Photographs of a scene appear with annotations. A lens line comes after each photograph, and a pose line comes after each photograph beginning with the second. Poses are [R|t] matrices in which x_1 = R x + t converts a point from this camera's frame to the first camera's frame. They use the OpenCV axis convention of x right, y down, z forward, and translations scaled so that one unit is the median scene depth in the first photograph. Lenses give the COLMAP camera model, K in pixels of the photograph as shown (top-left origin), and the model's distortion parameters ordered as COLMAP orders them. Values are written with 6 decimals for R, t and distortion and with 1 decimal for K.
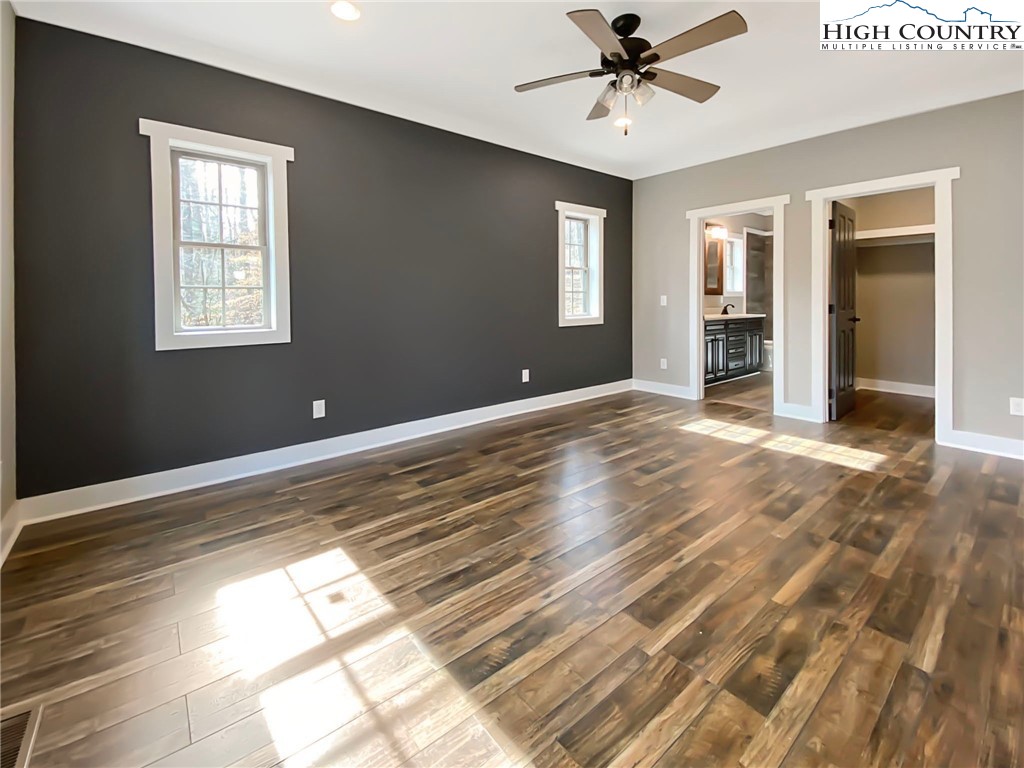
lens RADIAL K [[450.1, 0, 575.4], [0, 450.1, 387.7], [0, 0, 1]] dist [0.015948, -0.000017]
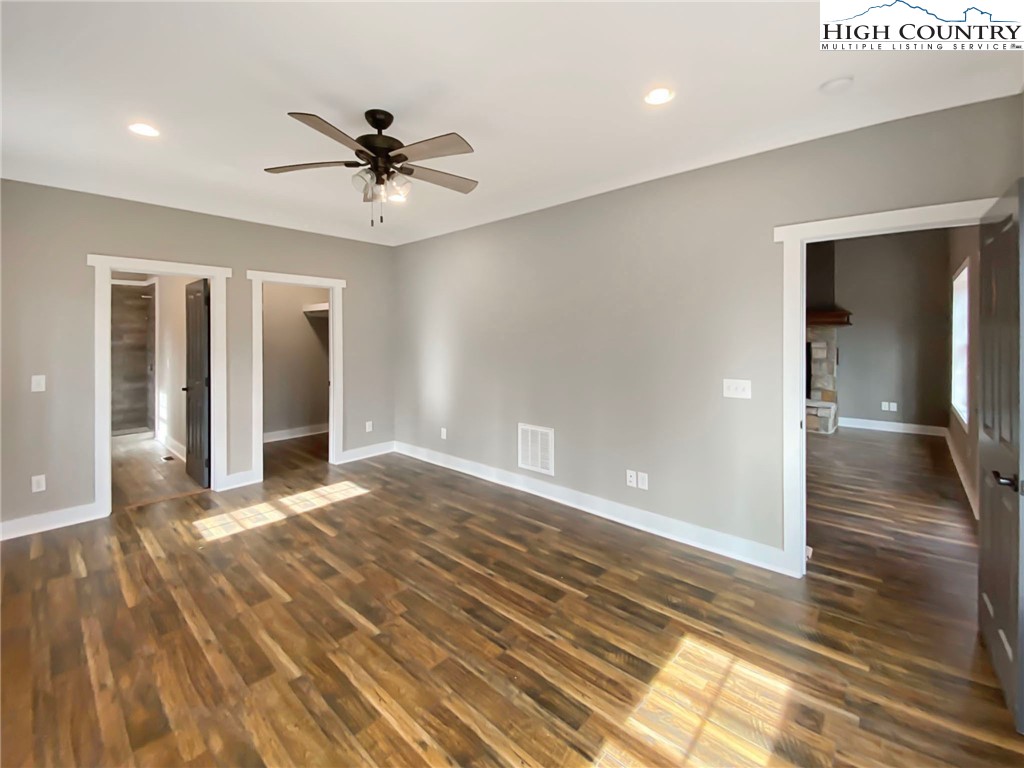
lens RADIAL K [[420.2, 0, 514.9], [0, 420.2, 380.0], [0, 0, 1]] dist [0.002791, -0.000192]
pose [[-0.056088, -0.095879, 0.993812, -1.053673], [0.196096, 0.974933, 0.105125, -0.328327], [-0.978979, 0.200779, -0.035881, 0.950841]]
